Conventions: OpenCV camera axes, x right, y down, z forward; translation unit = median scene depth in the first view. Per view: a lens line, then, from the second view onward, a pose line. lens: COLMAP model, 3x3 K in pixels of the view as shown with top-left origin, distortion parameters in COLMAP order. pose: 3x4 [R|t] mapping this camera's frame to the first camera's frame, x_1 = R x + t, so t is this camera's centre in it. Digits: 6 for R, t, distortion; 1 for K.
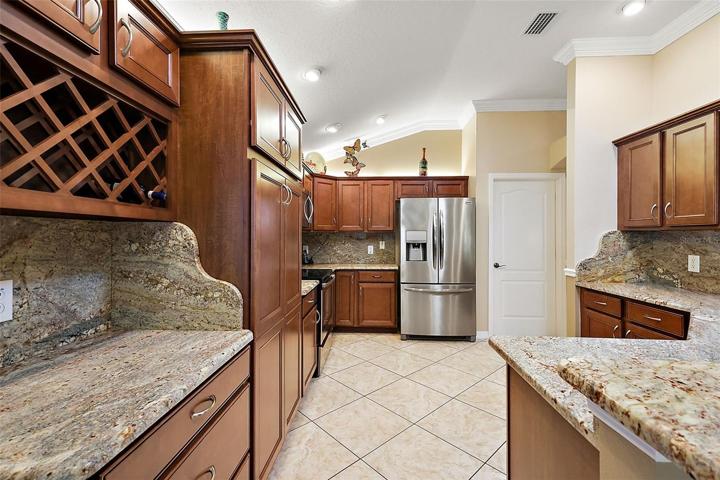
lens RADIAL K [[313.8, 0, 360.0], [0, 313.8, 240.0], [0, 0, 1]] dist [0.038068, 0.000091]
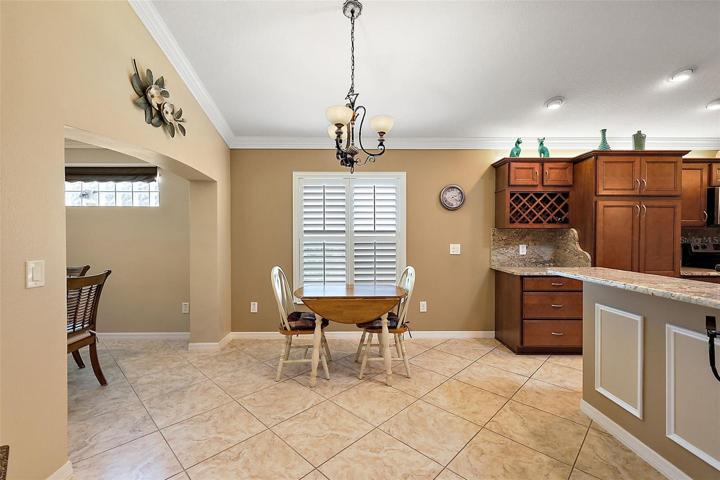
lens RADIAL K [[312.9, 0, 360.0], [0, 312.9, 240.0], [0, 0, 1]] dist [0.001057, 0.000143]
pose [[0.054396, 0.013003, -0.998435, 1.942313], [-0.006535, 0.999898, 0.012666, 0.020071], [0.998498, 0.005836, 0.054476, -0.908239]]
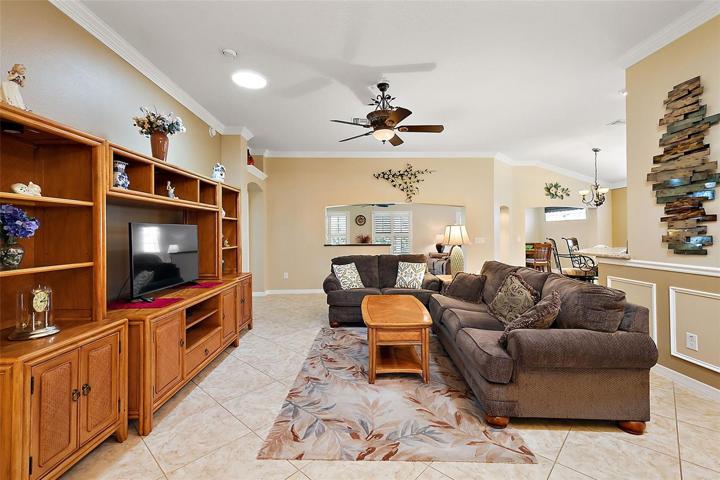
lens RADIAL K [[319.3, 0, 358.9], [0, 319.3, 232.4], [0, 0, 1]] dist [0.002336, 0.000199]
pose [[-0.997377, 0.006077, -0.072121, 4.100778], [0.006058, 0.999982, 0.000487, 0.007701], [0.072123, 0.000049, -0.997396, 3.582872]]
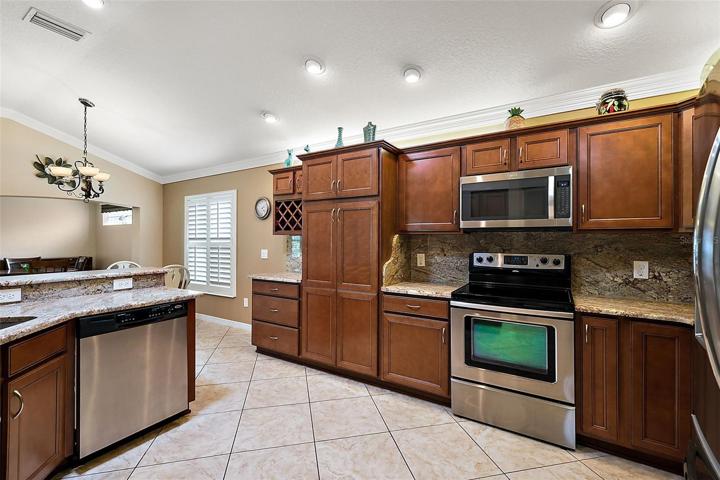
lens RADIAL K [[312.9, 0, 360.0], [0, 312.9, 240.0], [0, 0, 1]] dist [0.001057, 0.000143]
pose [[-0.491724, -0.003345, -0.870745, 1.458397], [-0.008146, 0.999967, 0.000759, -0.019568], [0.870713, 0.007466, -0.491735, 2.525874]]
